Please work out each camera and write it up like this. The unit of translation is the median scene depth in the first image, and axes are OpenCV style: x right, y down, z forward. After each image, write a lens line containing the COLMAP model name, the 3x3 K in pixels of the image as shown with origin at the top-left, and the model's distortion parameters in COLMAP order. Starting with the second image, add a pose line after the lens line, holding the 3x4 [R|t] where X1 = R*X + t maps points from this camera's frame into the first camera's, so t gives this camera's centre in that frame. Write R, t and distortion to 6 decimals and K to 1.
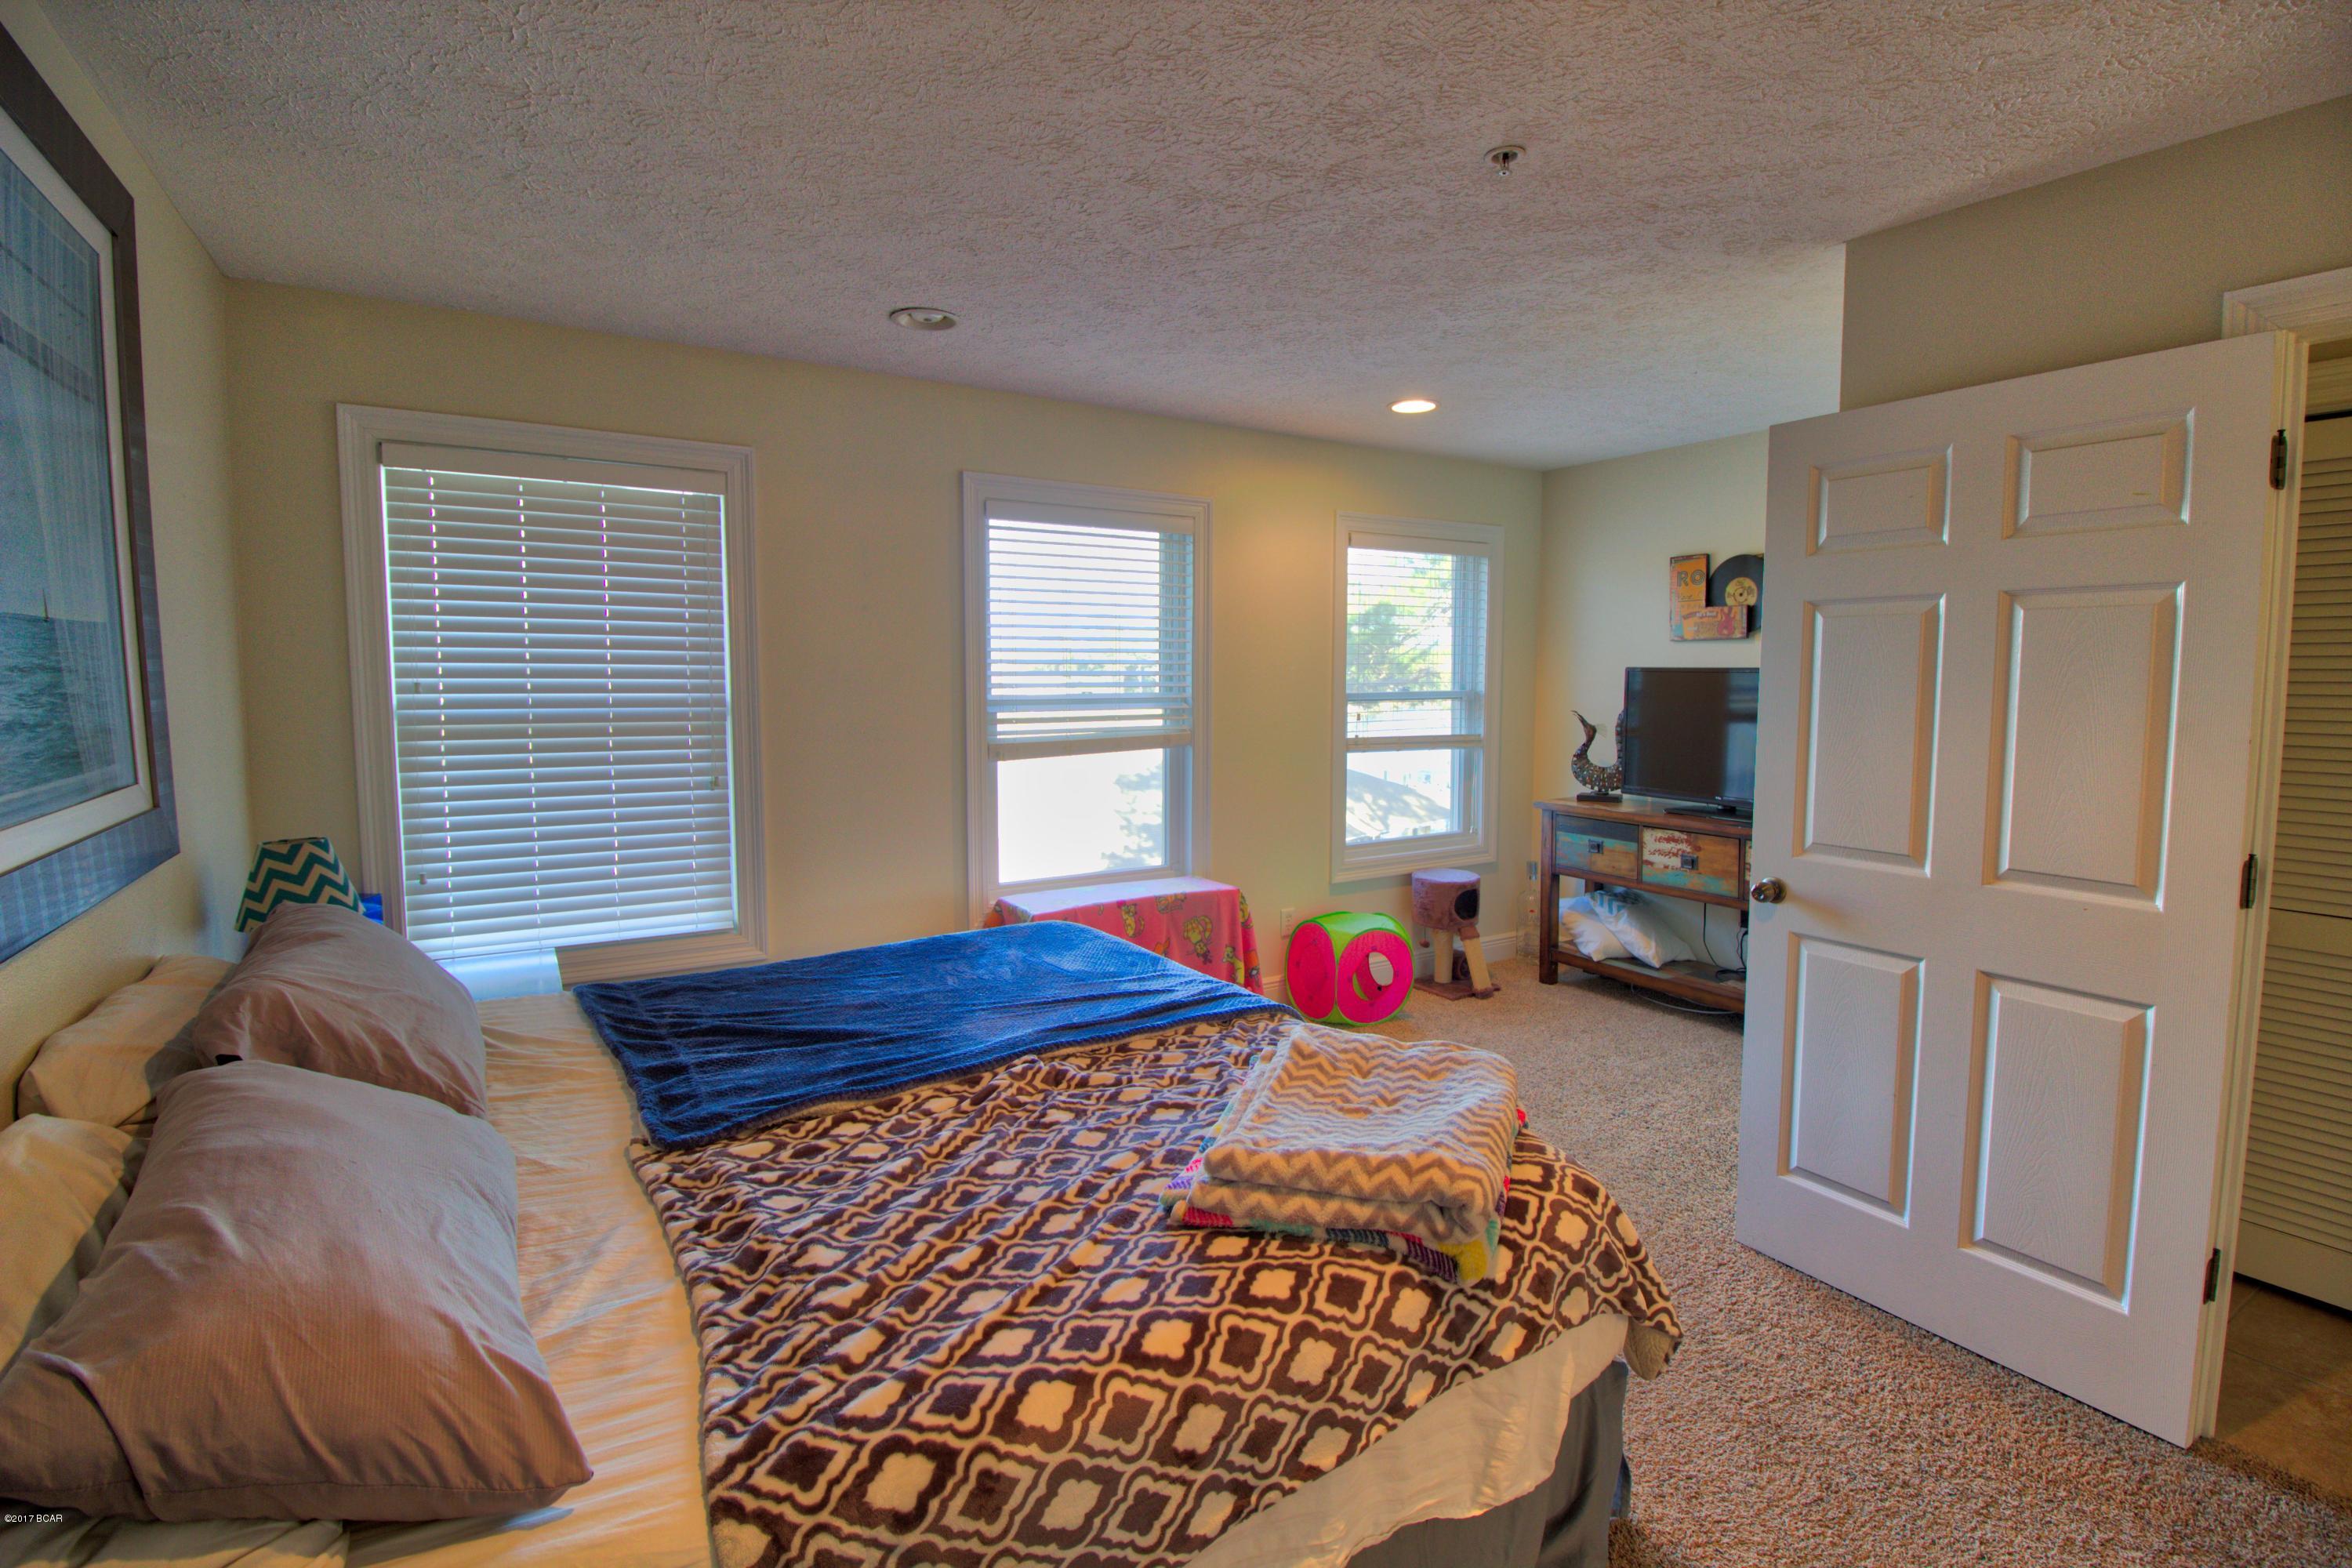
lens RADIAL K [[1110.9, 0, 1165.0], [0, 1110.9, 761.6], [0, 0, 1]] dist [-0.004781, -0.000419]
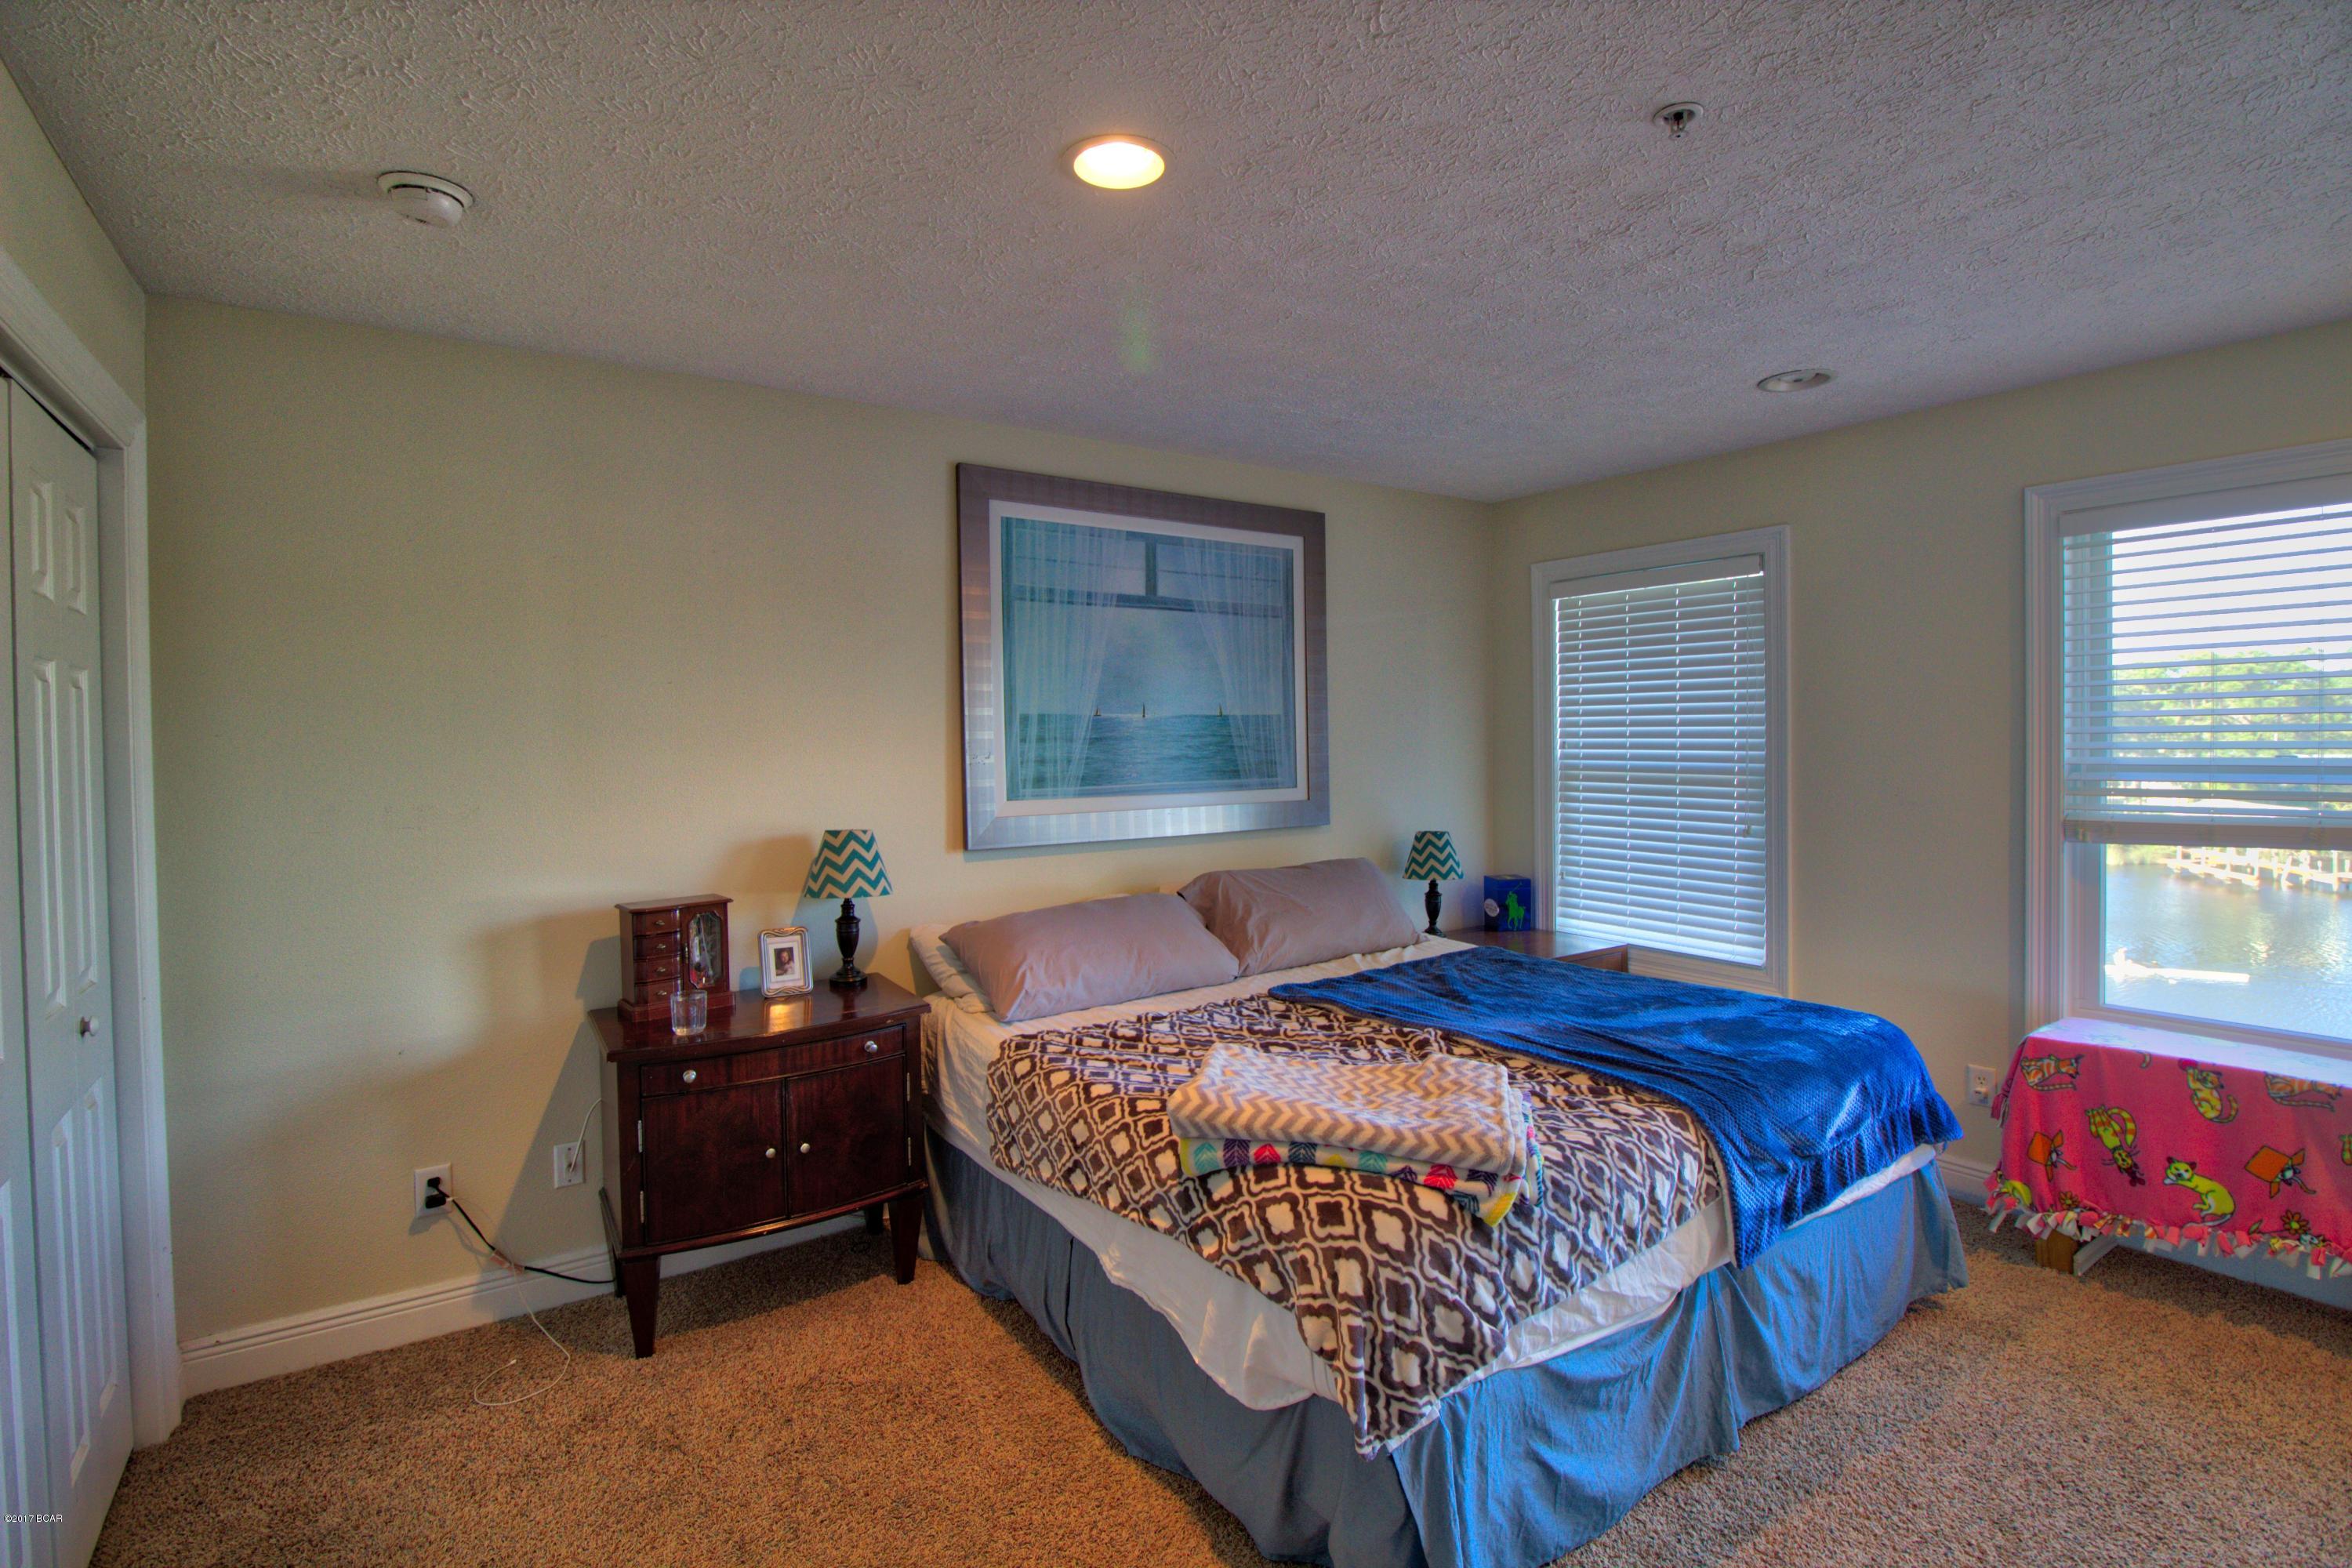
lens RADIAL K [[1110.9, 0, 1163.9], [0, 1110.9, 784.8], [0, 0, 1]] dist [-0.004781, -0.000419]
pose [[0.027019, 0.039663, -0.998848, 0.787099], [-0.072318, 0.996672, 0.037620, -0.030677], [0.997016, 0.071218, 0.029797, 0.429416]]
